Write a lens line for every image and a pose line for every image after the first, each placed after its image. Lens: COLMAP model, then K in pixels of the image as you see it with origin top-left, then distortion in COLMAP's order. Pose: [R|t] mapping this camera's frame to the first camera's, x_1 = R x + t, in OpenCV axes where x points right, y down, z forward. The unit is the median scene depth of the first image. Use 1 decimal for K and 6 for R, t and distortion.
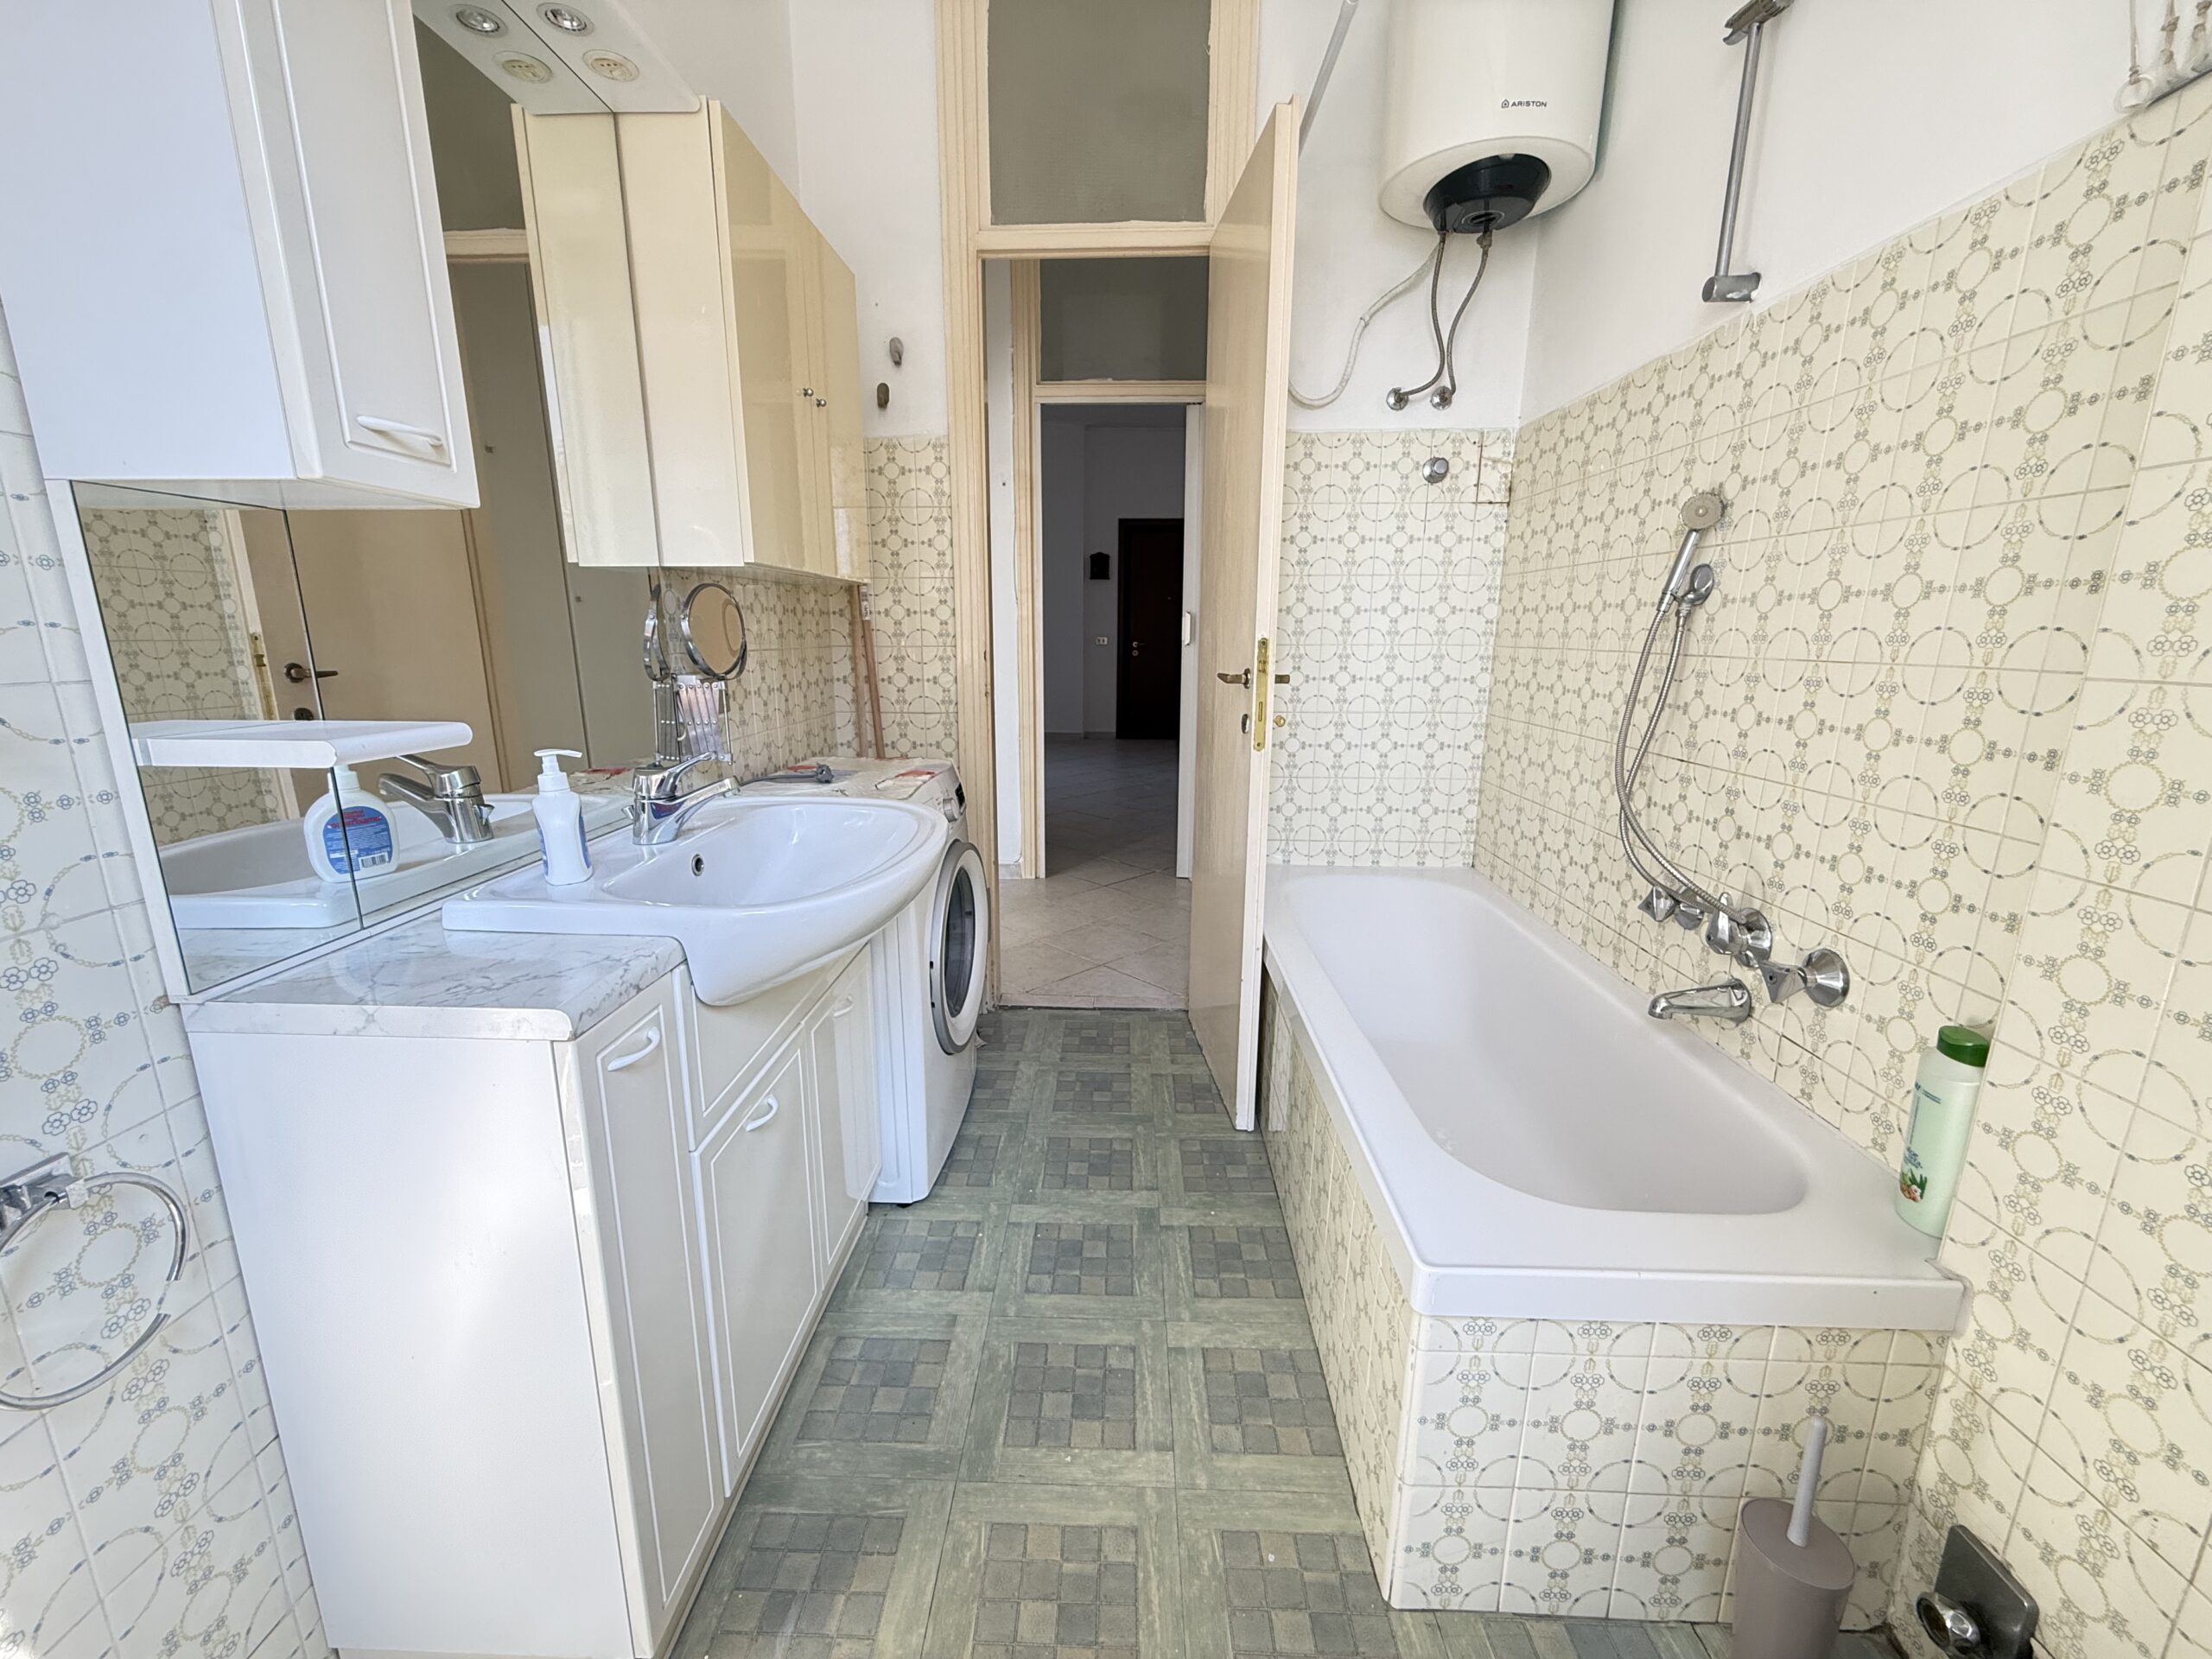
lens RADIAL K [[880.0, 0, 1099.1], [0, 880.0, 831.2], [0, 0, 1]] dist [-0.001526, 0.000341]
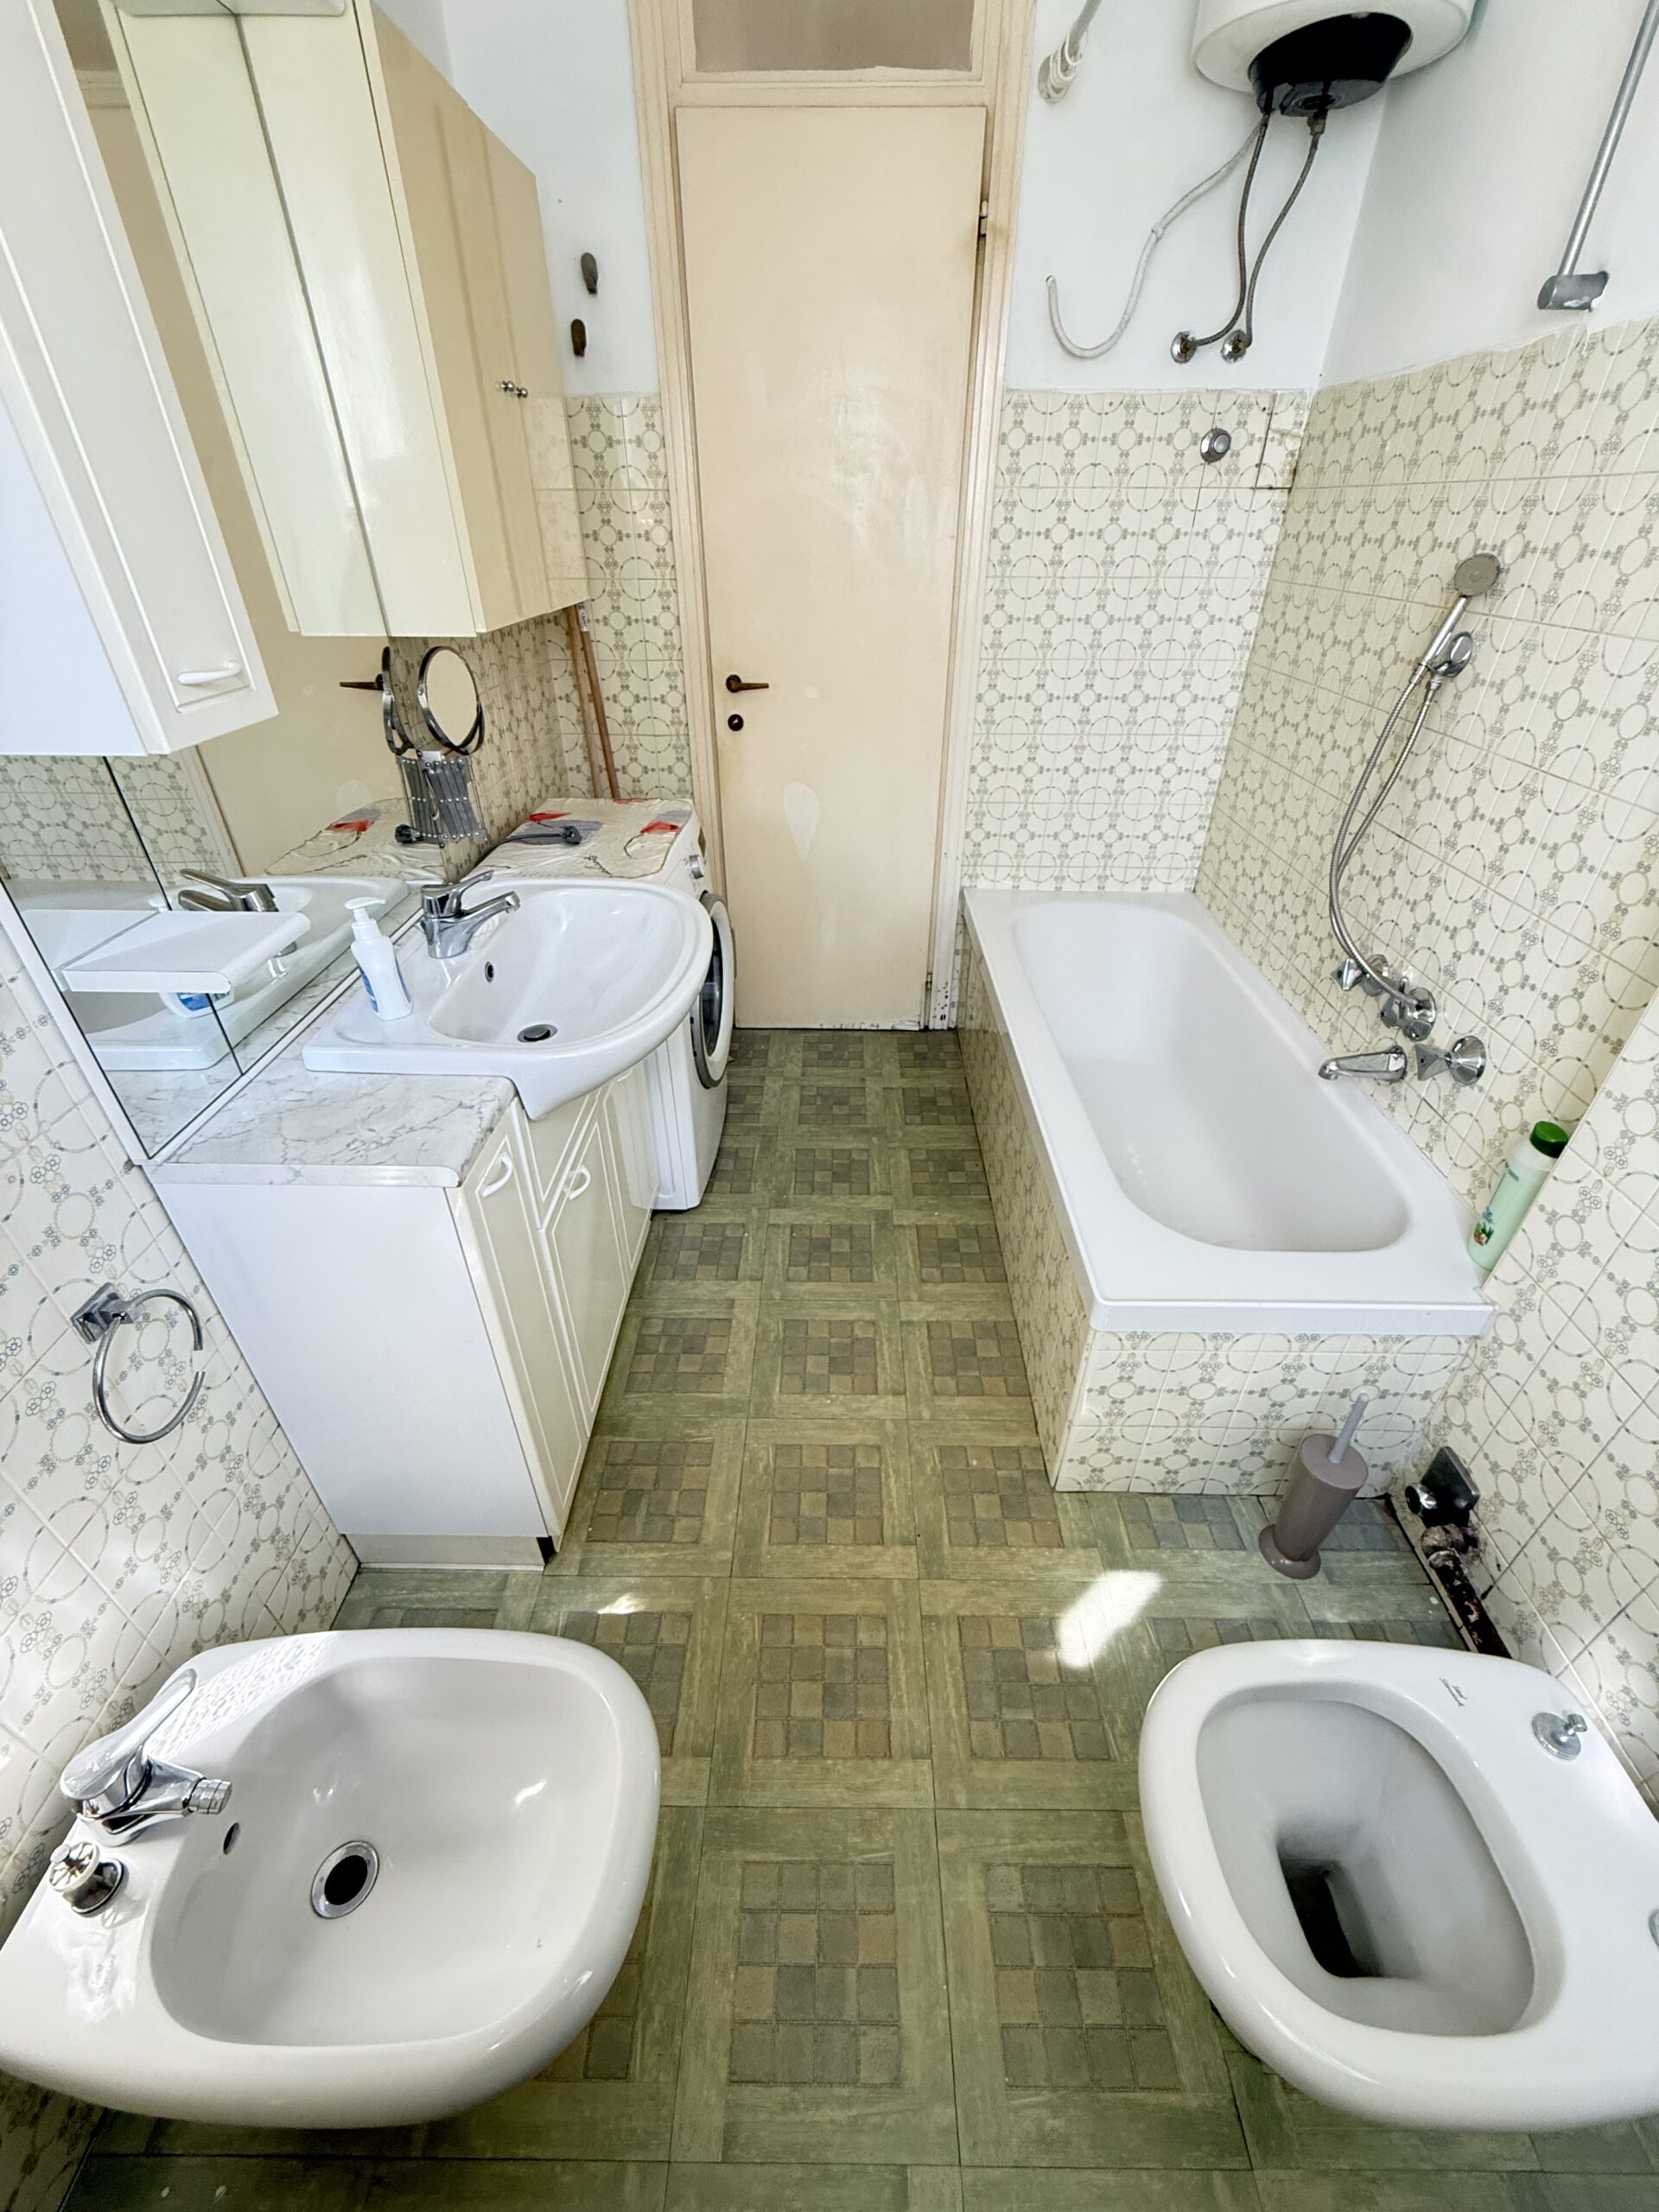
lens RADIAL K [[880.0, 0, 833.5], [0, 880.0, 1103.6], [0, 0, 1]] dist [-0.001526, 0.000341]
pose [[0.999763, -0.011710, 0.018336, -0.040833], [0.004306, 0.932613, 0.360852, -0.182620], [-0.021326, -0.360688, 0.932443, -0.090296]]
